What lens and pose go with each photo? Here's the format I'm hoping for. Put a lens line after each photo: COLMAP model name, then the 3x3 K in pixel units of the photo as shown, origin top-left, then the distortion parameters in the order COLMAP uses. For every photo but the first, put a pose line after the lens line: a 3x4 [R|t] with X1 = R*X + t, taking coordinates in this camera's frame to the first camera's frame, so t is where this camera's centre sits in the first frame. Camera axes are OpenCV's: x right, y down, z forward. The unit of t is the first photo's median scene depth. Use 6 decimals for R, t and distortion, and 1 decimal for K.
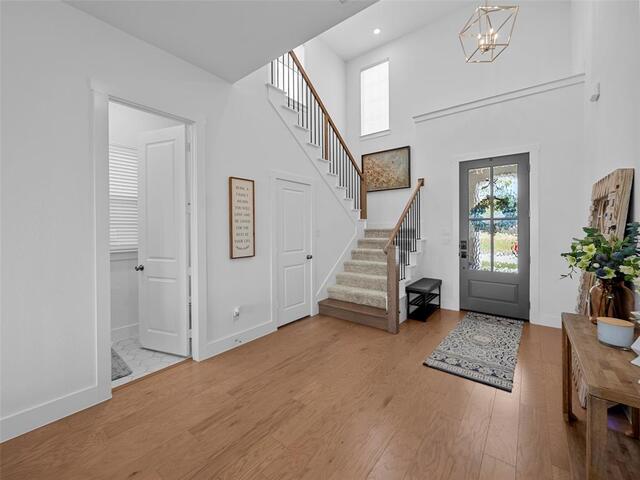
lens RADIAL K [[264.8, 0, 318.2], [0, 264.8, 223.5], [0, 0, 1]] dist [-0.012377, -0.000316]
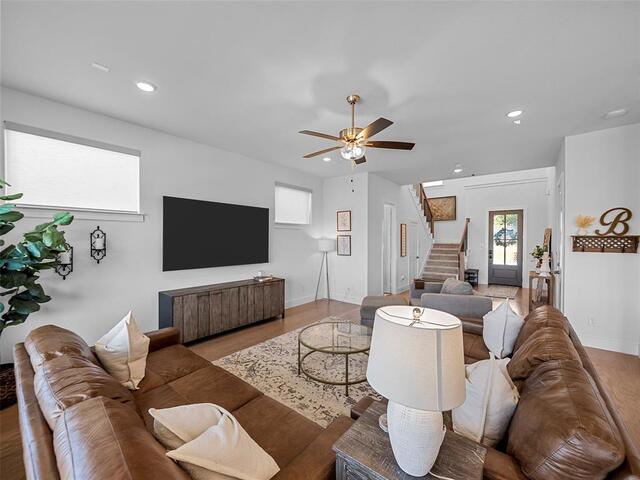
lens RADIAL K [[259.3, 0, 323.0], [0, 259.3, 238.1], [0, 0, 1]] dist [-0.001410, -0.000117]
pose [[0.999930, 0.009554, 0.006953, -0.784910], [-0.009642, 0.999873, 0.012727, -0.041751], [-0.006830, -0.012793, 0.999895, -1.029052]]
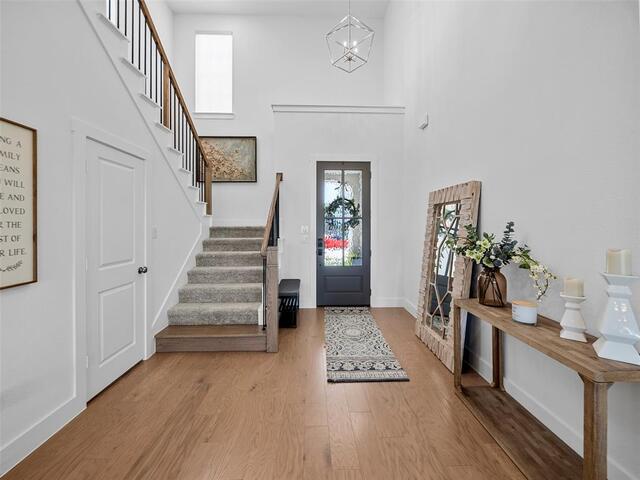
lens RADIAL K [[264.8, 0, 318.2], [0, 264.8, 223.5], [0, 0, 1]] dist [-0.012377, -0.000316]
pose [[0.757987, 0.008219, 0.652218, -0.128678], [-0.012746, 0.999916, 0.002212, 0.004972], [-0.652145, -0.009990, 0.758029, 0.231435]]
